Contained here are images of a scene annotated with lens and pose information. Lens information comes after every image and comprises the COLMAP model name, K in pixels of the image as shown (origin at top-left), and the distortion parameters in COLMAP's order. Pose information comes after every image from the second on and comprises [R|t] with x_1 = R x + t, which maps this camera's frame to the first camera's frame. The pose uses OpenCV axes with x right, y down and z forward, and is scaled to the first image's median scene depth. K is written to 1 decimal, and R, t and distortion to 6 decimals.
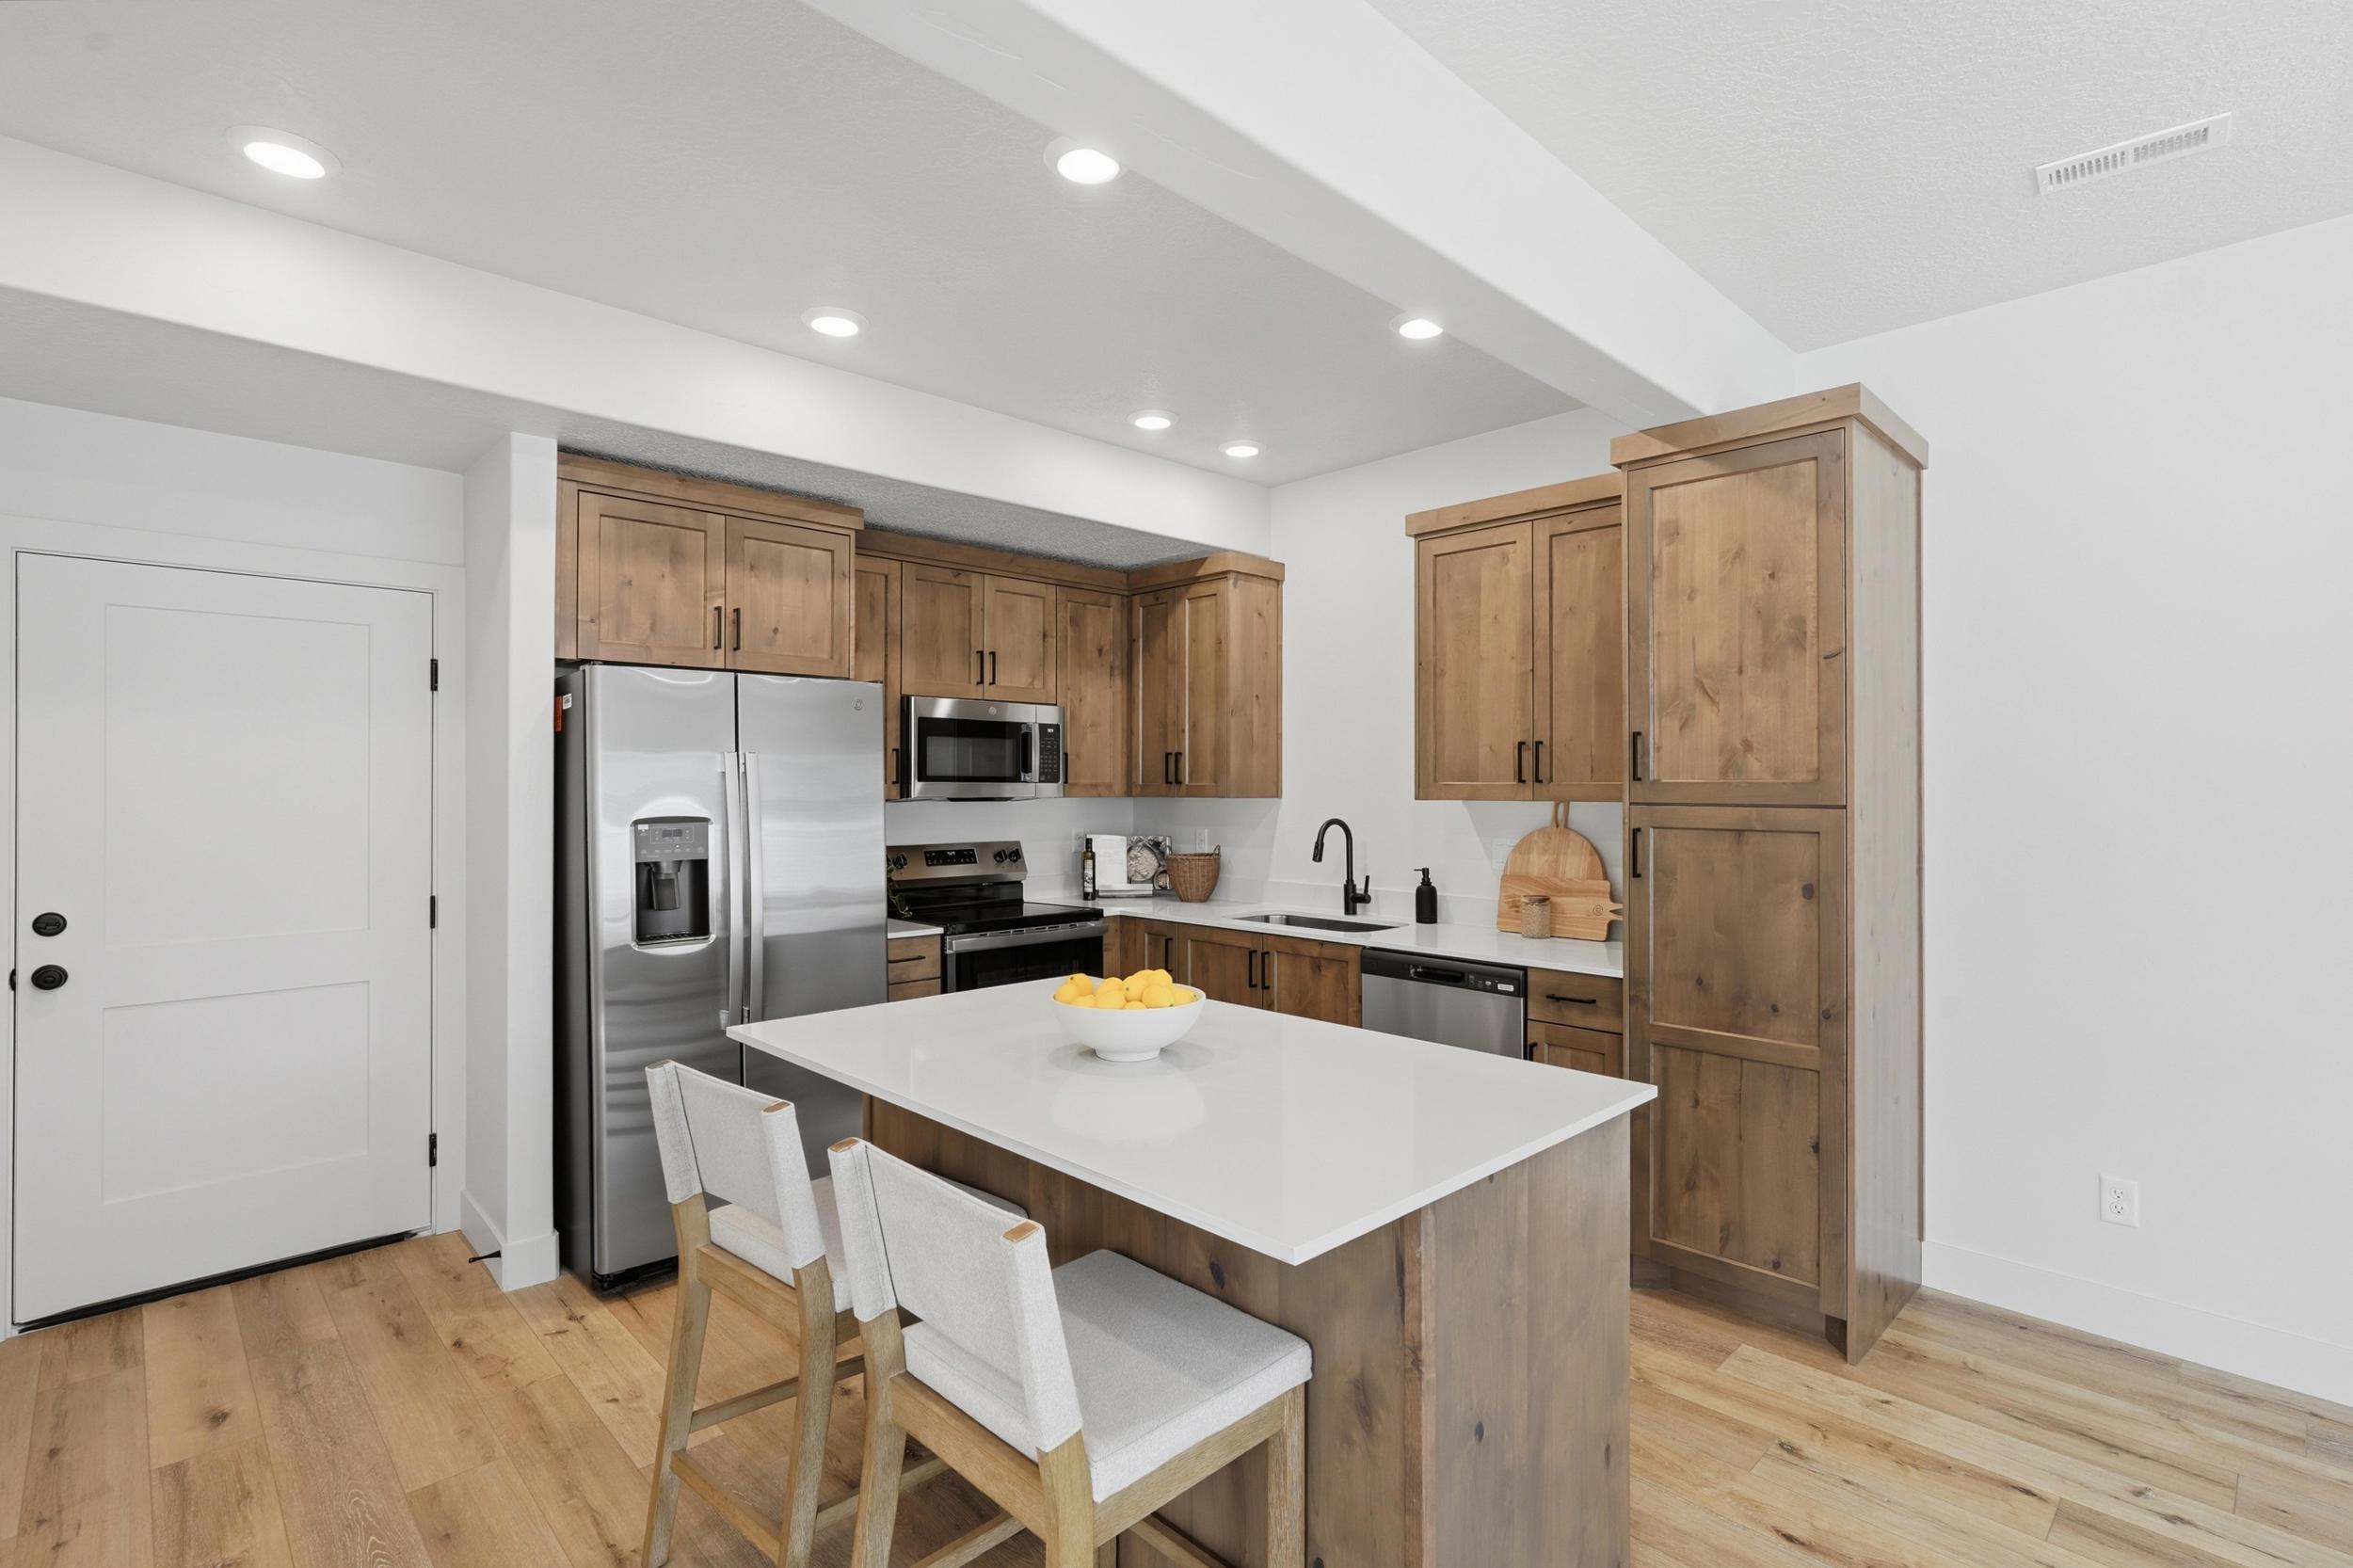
lens RADIAL K [[1097.4, 0, 1187.0], [0, 1097.4, 777.1], [0, 0, 1]] dist [-0.002498, 0.005460]
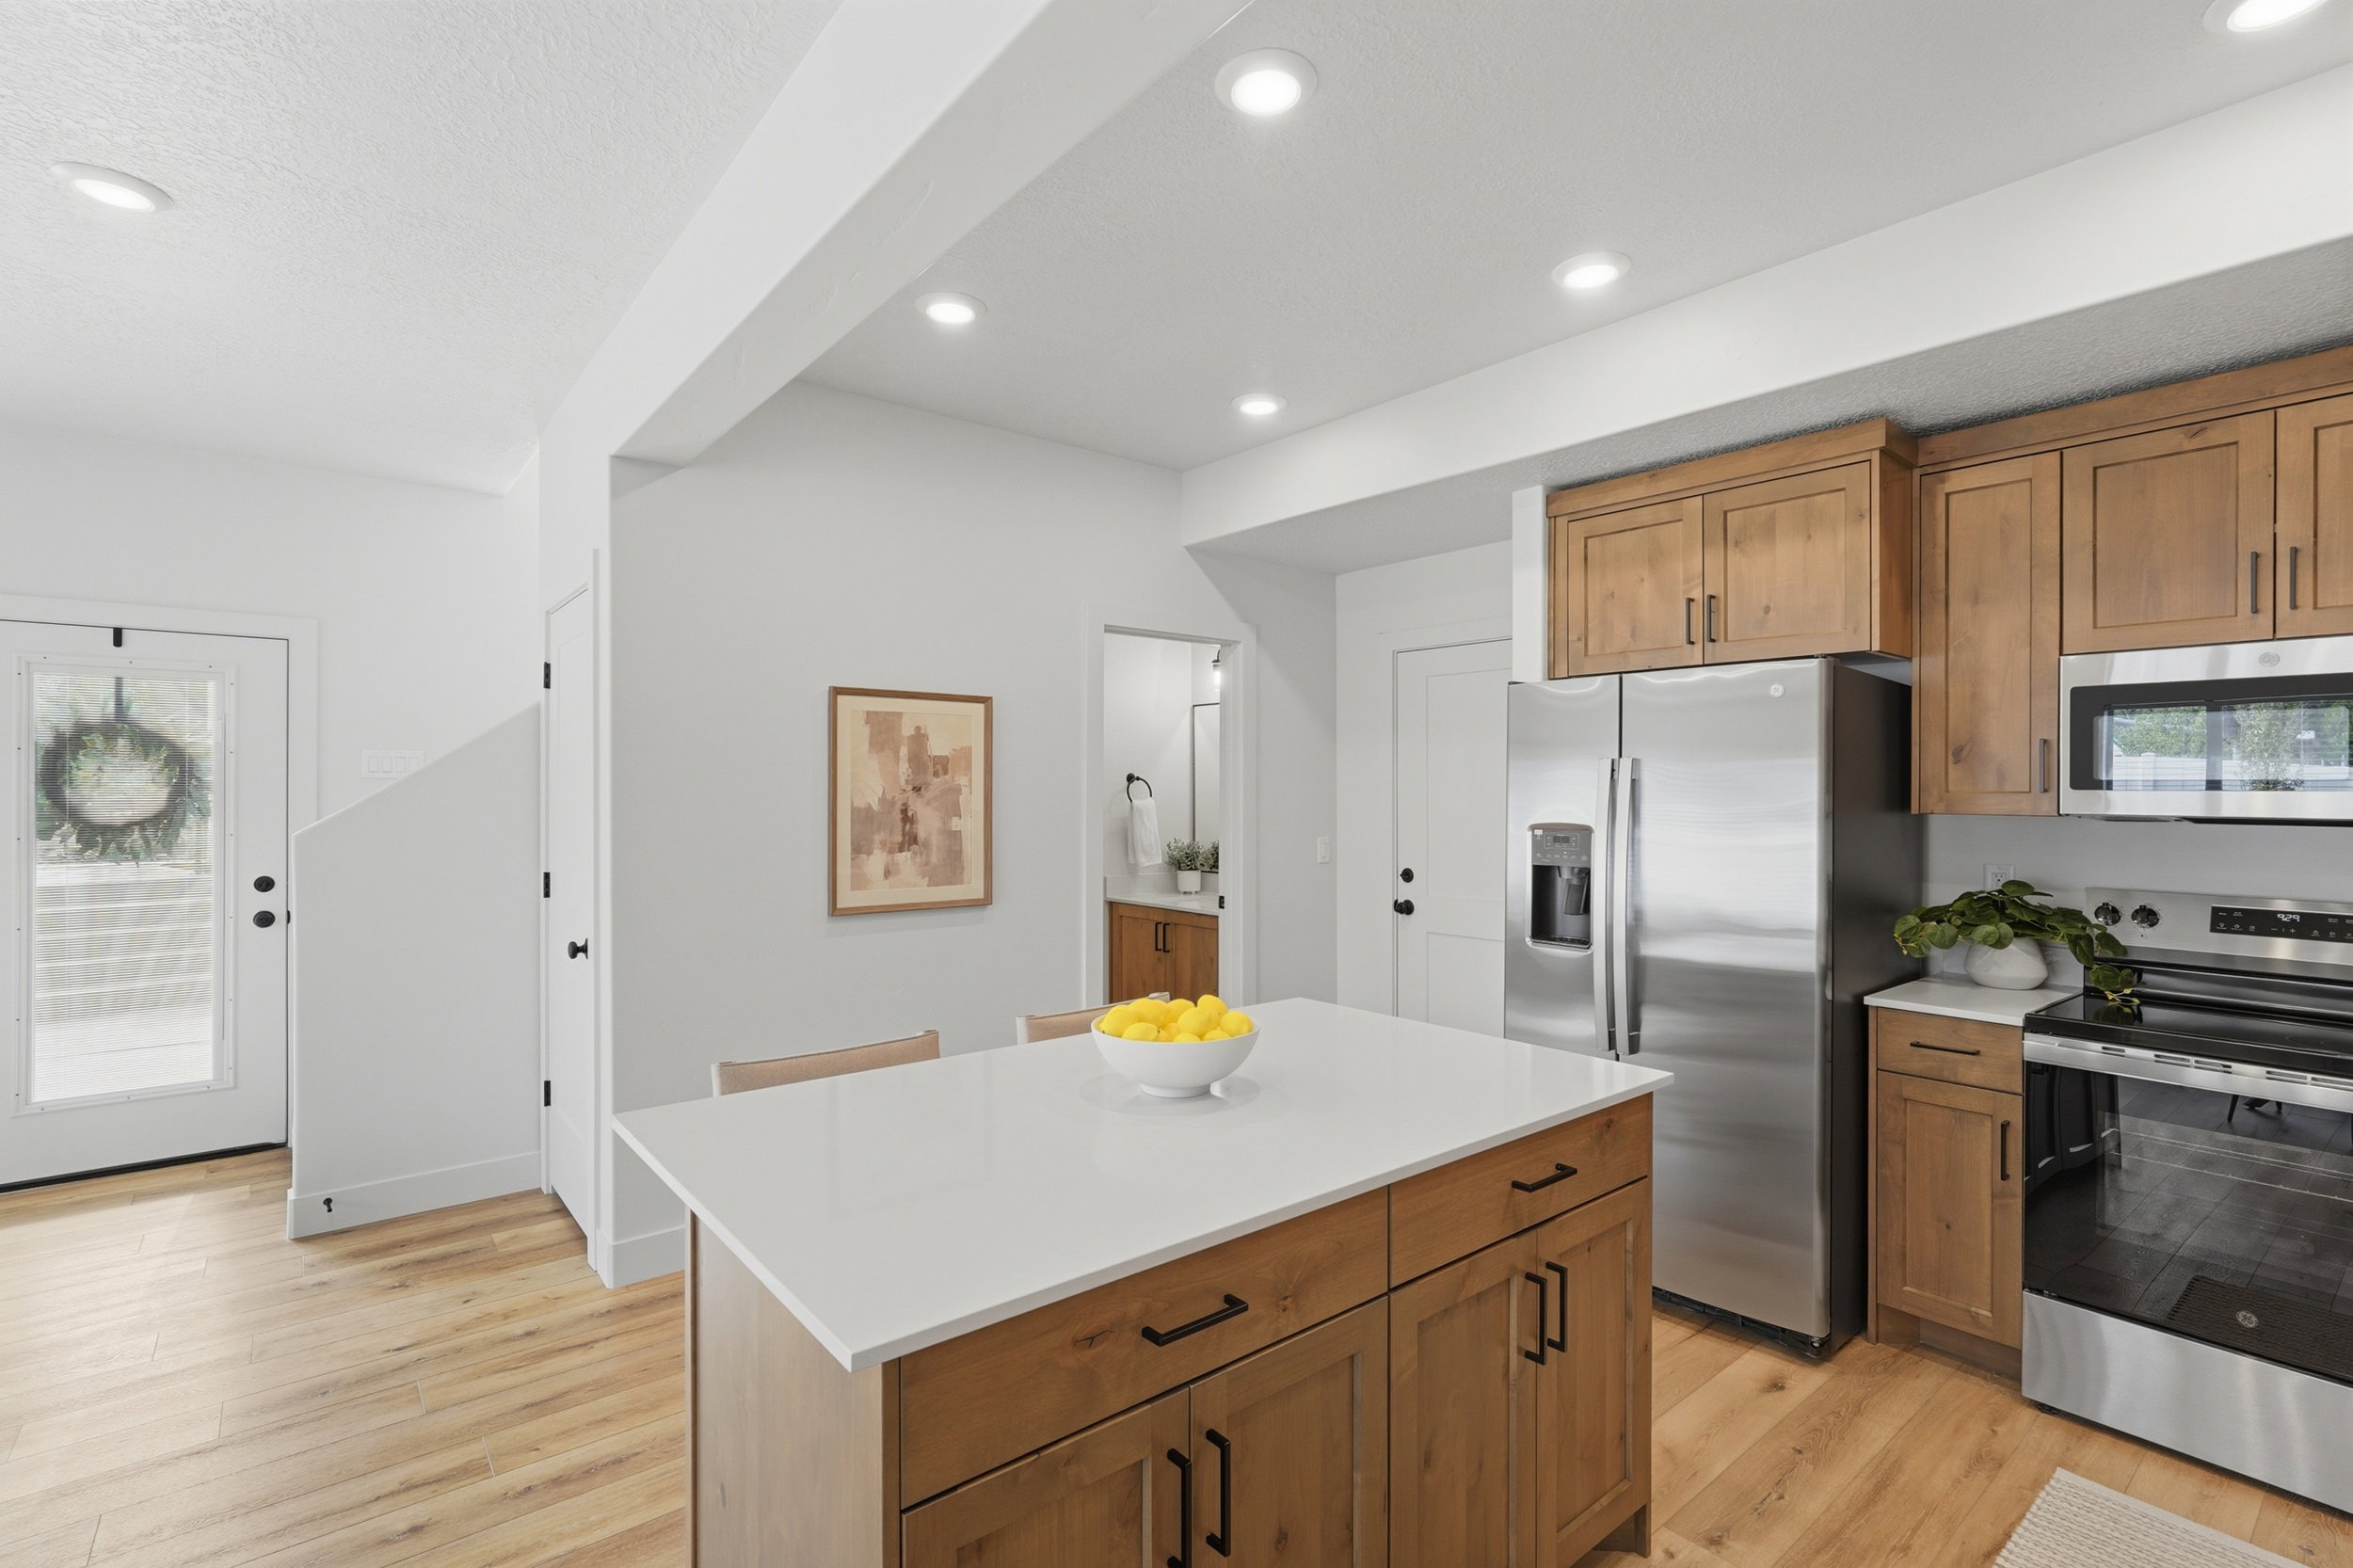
lens RADIAL K [[1097.4, 0, 1181.6], [0, 1097.4, 789.3], [0, 0, 1]] dist [-0.002498, 0.005460]
pose [[-0.079446, 0.001045, -0.996839, 0.502935], [0.004267, 0.999991, 0.000708, 0.001688], [0.996830, -0.004197, -0.079450, 0.627036]]
